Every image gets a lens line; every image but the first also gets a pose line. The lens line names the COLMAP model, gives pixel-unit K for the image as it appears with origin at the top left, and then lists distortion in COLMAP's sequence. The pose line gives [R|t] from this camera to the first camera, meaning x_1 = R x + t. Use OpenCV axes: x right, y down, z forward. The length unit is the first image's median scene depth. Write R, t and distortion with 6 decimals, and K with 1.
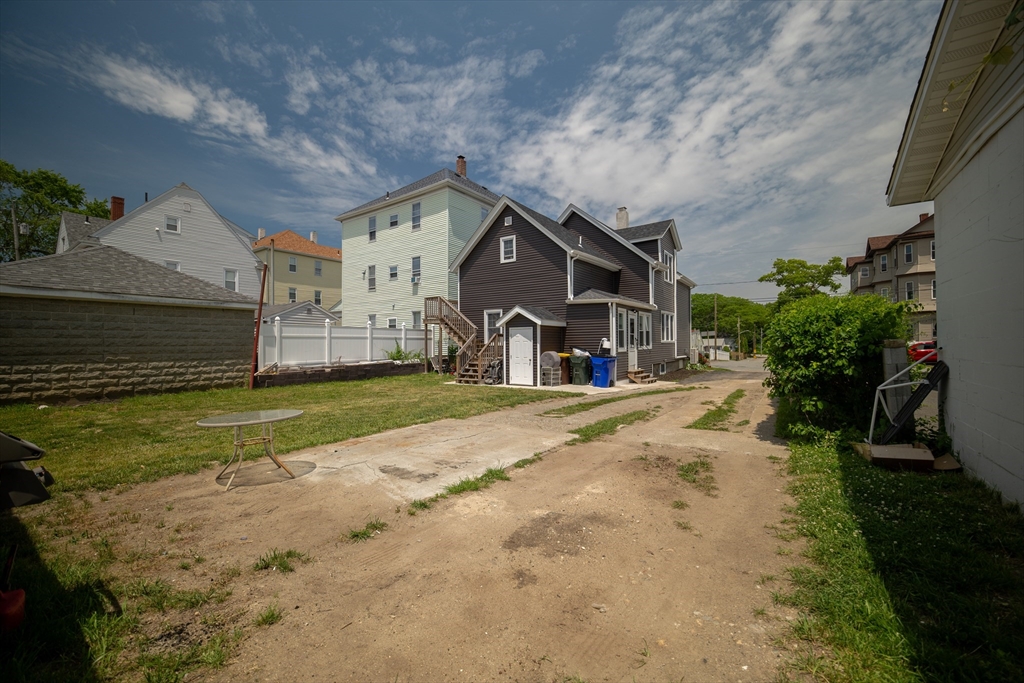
lens RADIAL K [[408.4, 0, 512.0], [0, 408.4, 341.5], [0, 0, 1]] dist [-0.011654, 0.001093]
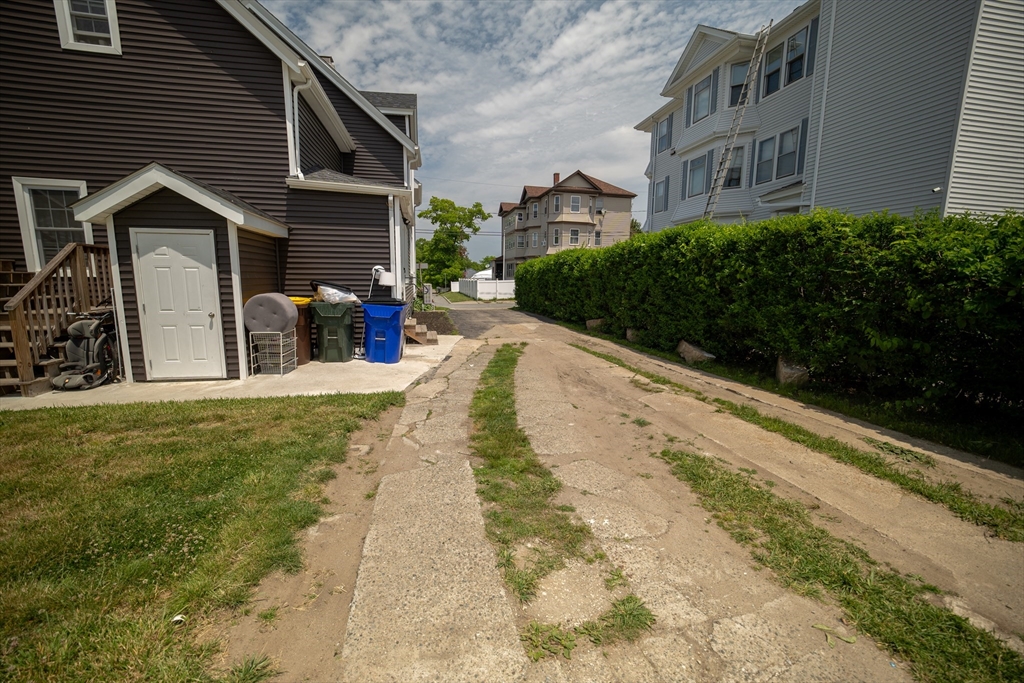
lens RADIAL K [[408.4, 0, 512.0], [0, 408.4, 341.5], [0, 0, 1]] dist [-0.011654, 0.001093]
pose [[0.690166, -0.096409, 0.717200, -0.037666], [-0.022752, 0.987705, 0.154666, 0.002517], [-0.723293, -0.123063, 0.679487, 0.489698]]
